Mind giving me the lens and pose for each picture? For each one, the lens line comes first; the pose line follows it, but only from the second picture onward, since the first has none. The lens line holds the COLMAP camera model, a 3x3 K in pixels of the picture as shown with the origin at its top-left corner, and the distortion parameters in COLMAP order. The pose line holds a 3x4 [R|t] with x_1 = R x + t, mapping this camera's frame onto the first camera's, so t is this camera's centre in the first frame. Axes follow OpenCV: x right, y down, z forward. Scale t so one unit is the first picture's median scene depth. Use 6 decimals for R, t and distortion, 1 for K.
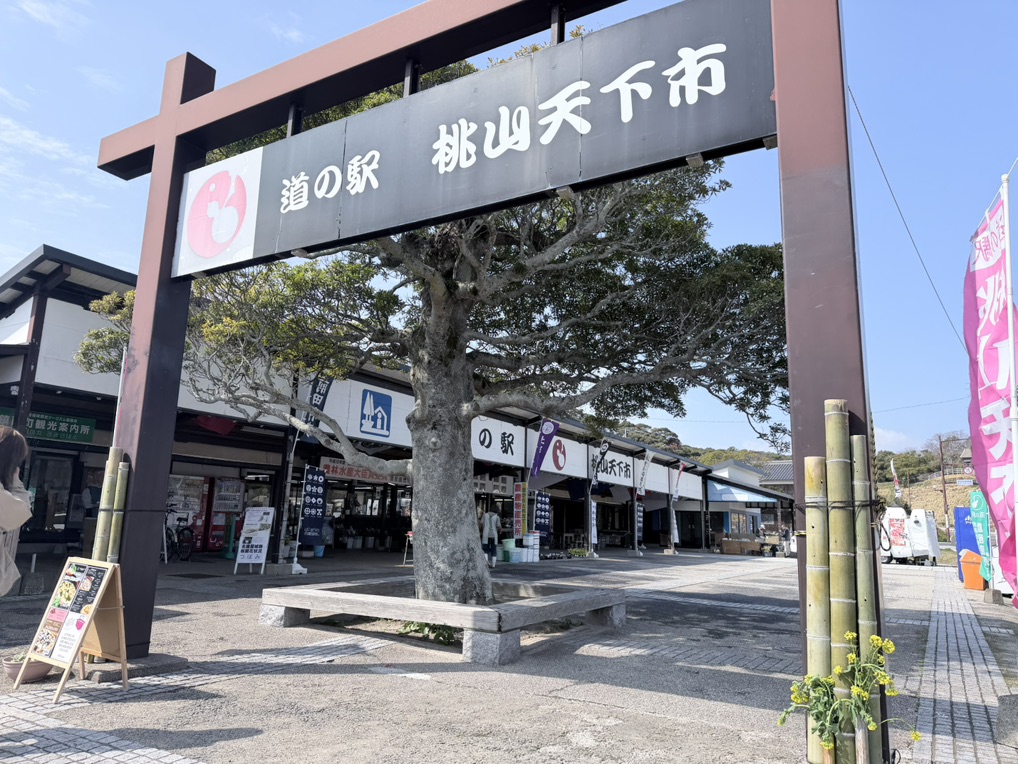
lens RADIAL K [[711.0, 0, 509.0], [0, 711.0, 382.0], [0, 0, 1]] dist [0.119413, -0.230167]
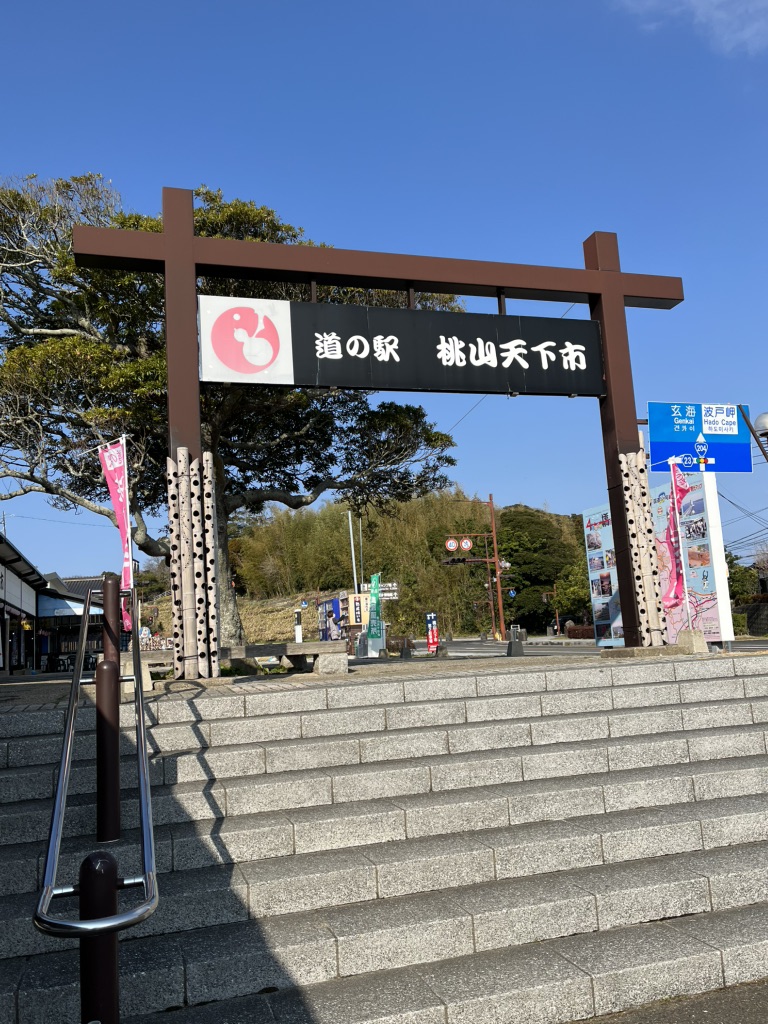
lens RADIAL K [[833.9, 0, 386.3], [0, 833.9, 520.7], [0, 0, 1]] dist [0.067291, -0.125893]
pose [[0.675862, 0.043541, 0.735741, -1.363928], [-0.065848, 0.997829, 0.001438, 0.076394], [-0.734081, -0.049419, 0.677262, -0.238254]]
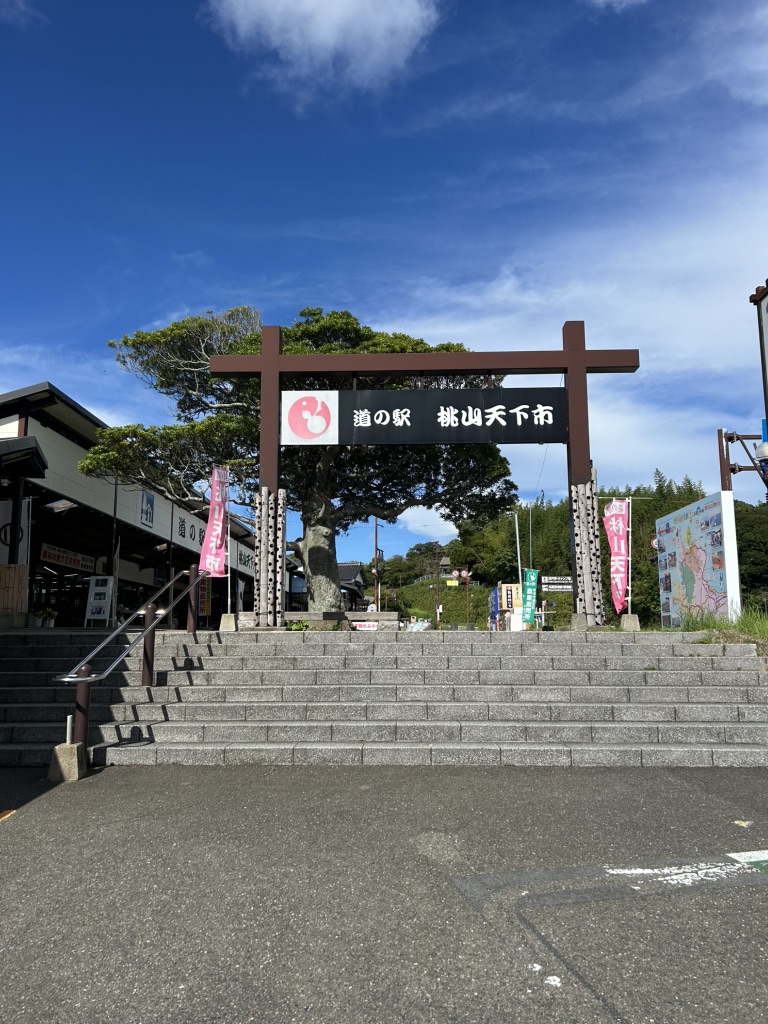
lens RADIAL K [[771.0, 0, 372.6], [0, 771.0, 515.8], [0, 0, 1]] dist [0.074745, -0.090456]
pose [[0.881692, 0.048515, 0.469324, -1.303258], [-0.069177, 0.997242, 0.026873, -0.023387], [-0.466726, -0.056161, 0.882617, -1.093587]]
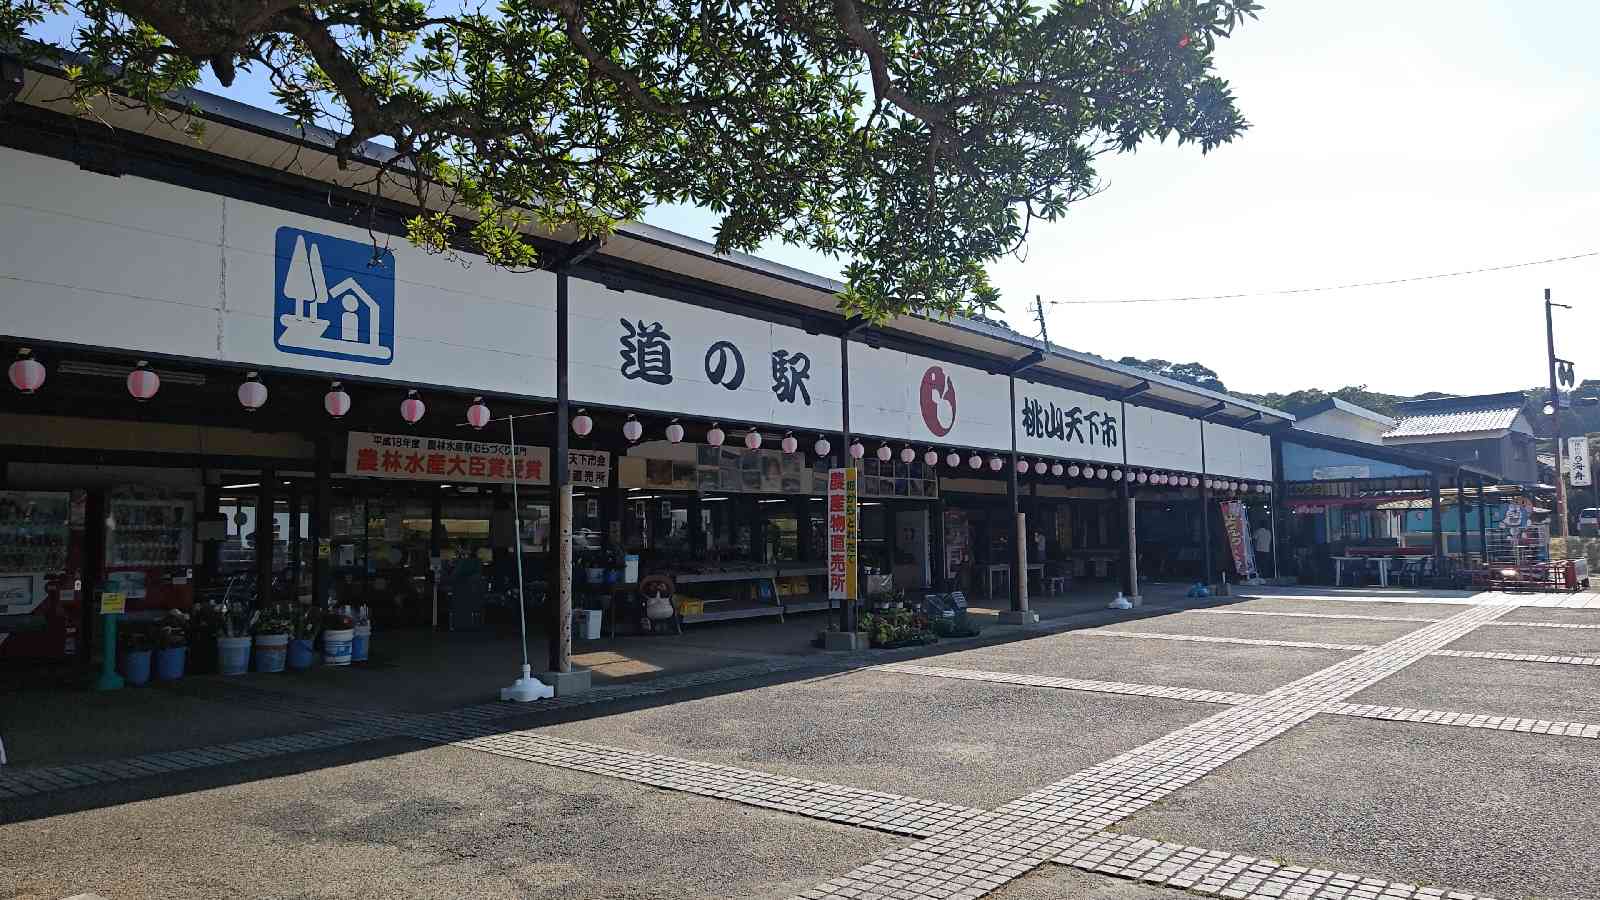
lens RADIAL K [[1106.3, 0, 806.8], [0, 1106.3, 448.3], [0, 0, 1]] dist [0.023724, -0.000117]
pose [[0.990325, -0.053683, -0.127964, 0.306038], [0.068485, 0.991090, 0.114234, 0.193857], [0.120692, -0.121893, 0.985178, 1.290928]]
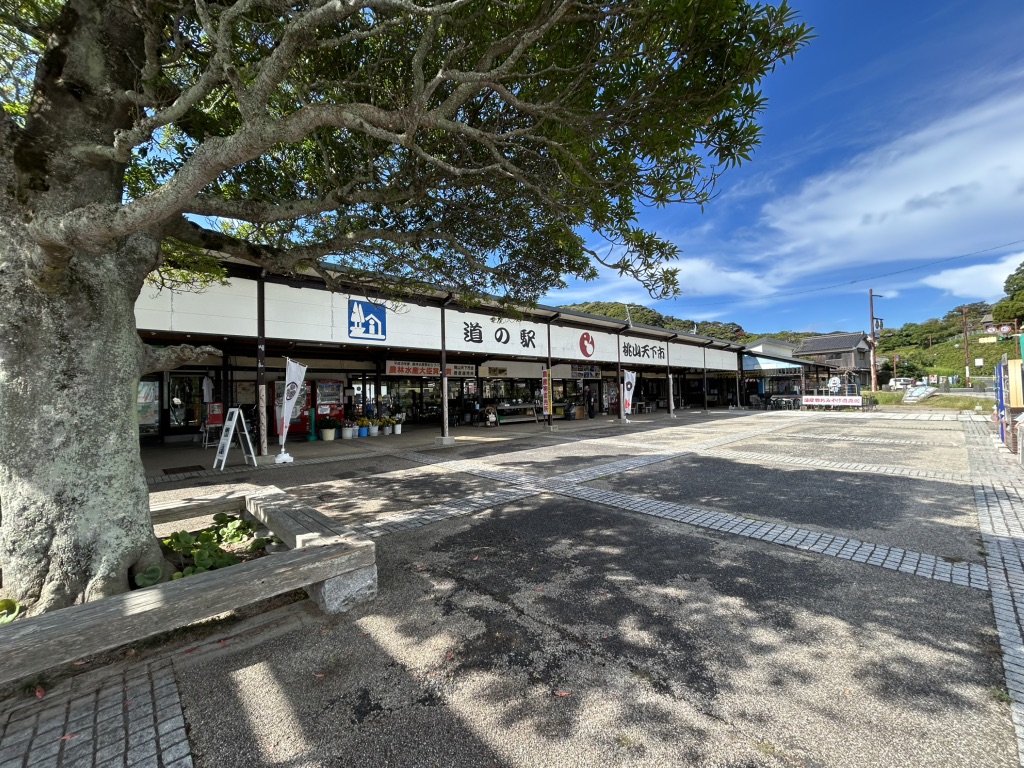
lens RADIAL K [[410.0, 0, 518.1], [0, 410.0, 386.0], [0, 0, 1]] dist [0.001074, 0.000041]
pose [[0.957712, -0.056698, -0.282086, 0.612618], [0.105976, 0.980980, 0.162627, 0.178823], [0.267500, -0.185644, 0.945505, 1.151900]]
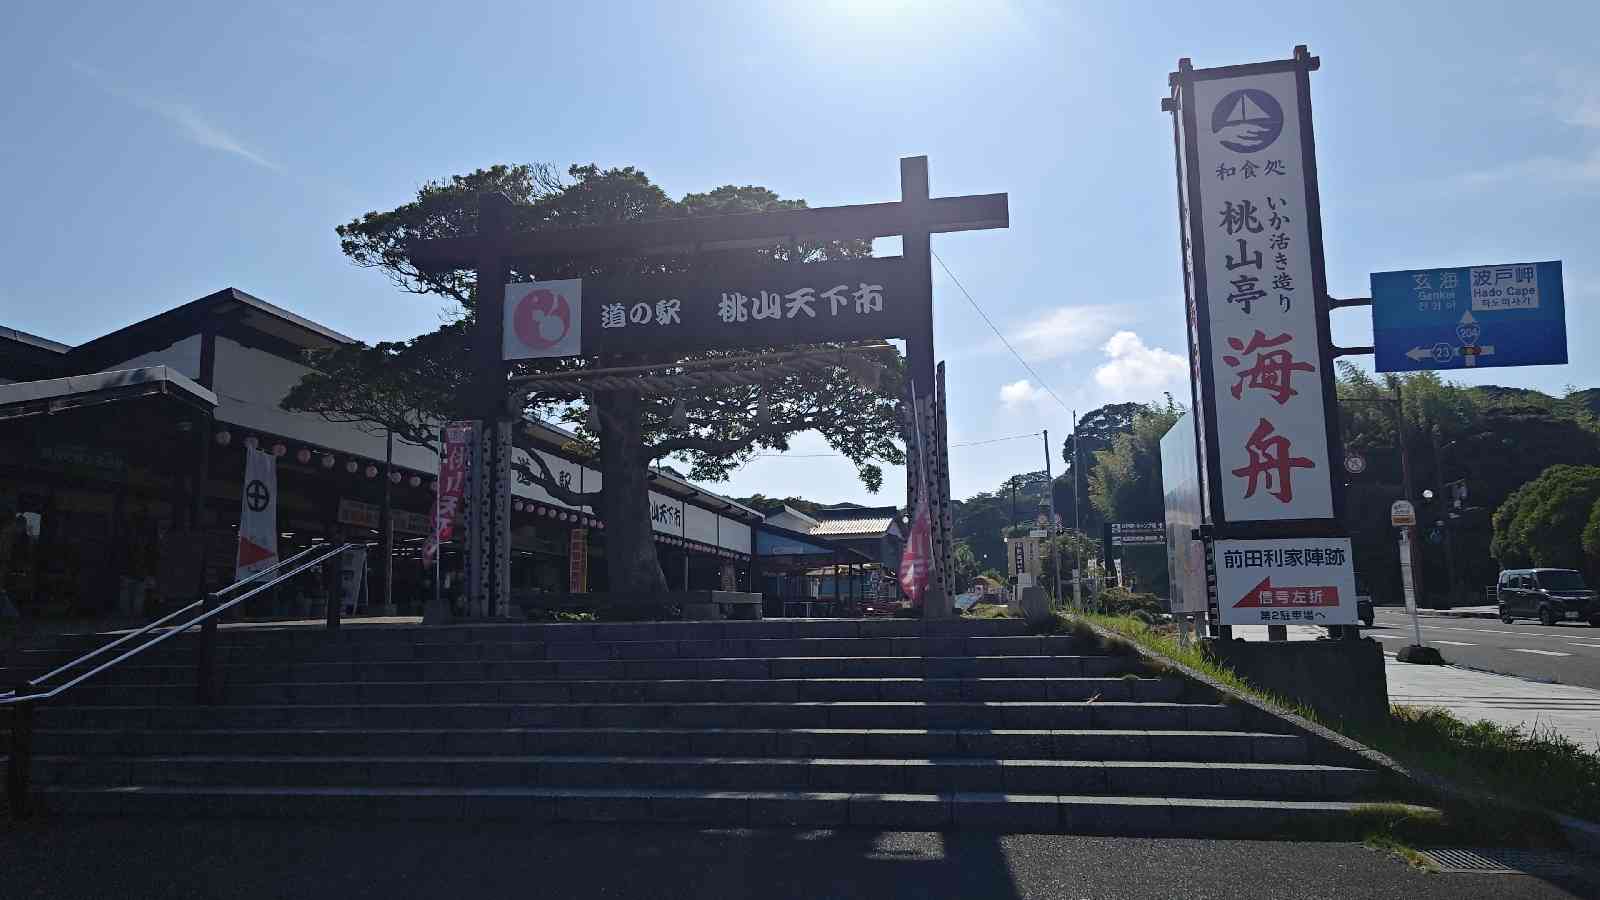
lens RADIAL K [[1125.7, 0, 810.2], [0, 1125.7, 449.7], [0, 0, 1]] dist [0.035758, -0.001139]
pose [[0.939072, 0.011389, 0.343531, -0.691943], [-0.028286, 0.998622, 0.044215, -0.086383], [-0.342554, -0.051238, 0.938100, -1.381006]]
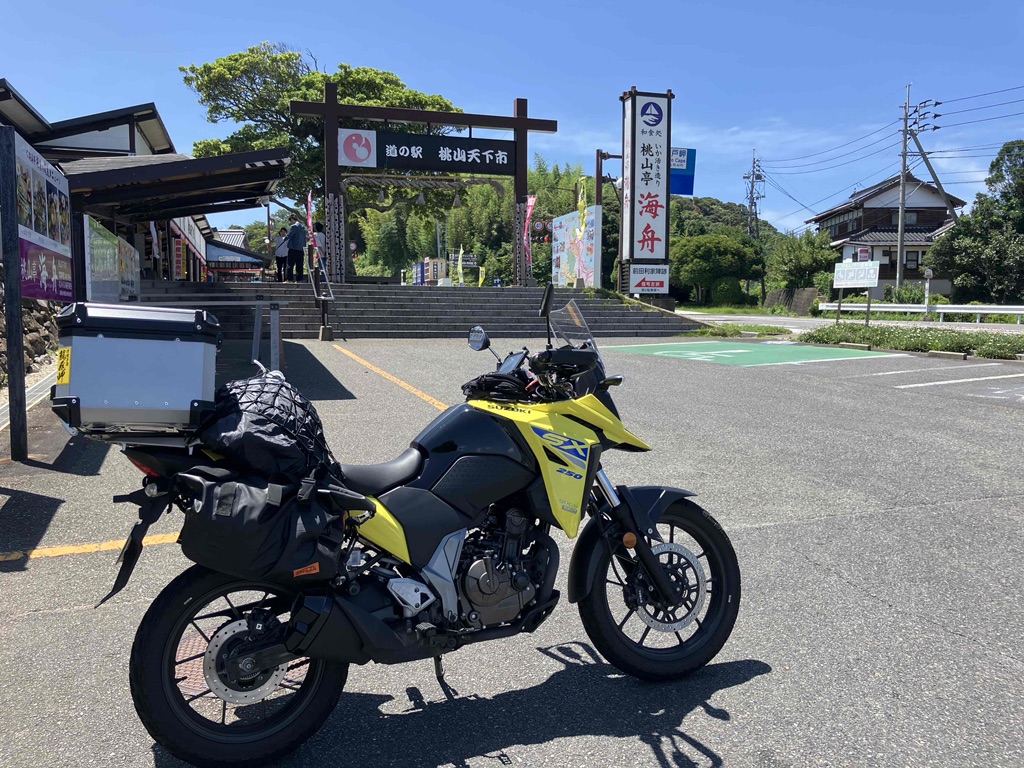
lens RADIAL K [[861.0, 0, 512.0], [0, 861.0, 384.0], [0, 0, 1]] dist [0.072231, -0.147427]
pose [[0.676593, -0.076734, 0.732349, -2.898802], [-0.130356, 0.966366, 0.221686, -0.165450], [-0.724727, -0.245457, 0.643833, -2.283305]]
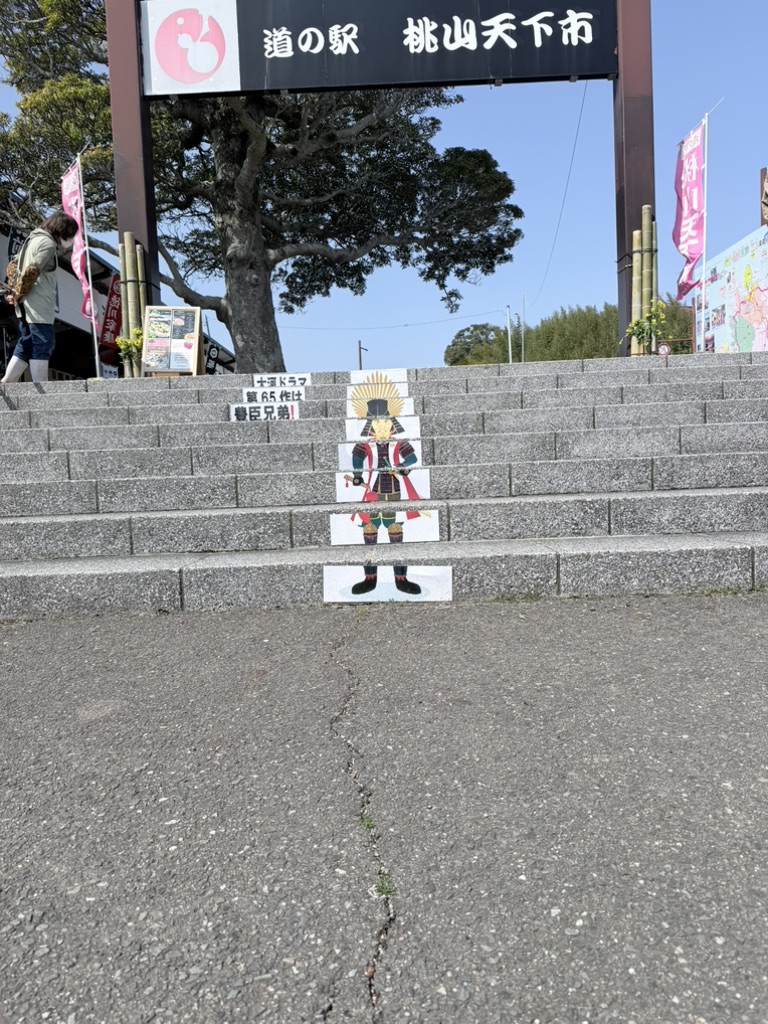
lens RADIAL K [[721.8, 0, 385.4], [0, 721.8, 506.4], [0, 0, 1]] dist [0.051027, -0.064099]
pose [[0.867511, -0.084039, 0.490267, -0.815146], [-0.036100, 0.972388, 0.230559, 0.245391], [-0.496106, -0.217711, 0.840524, -0.414793]]
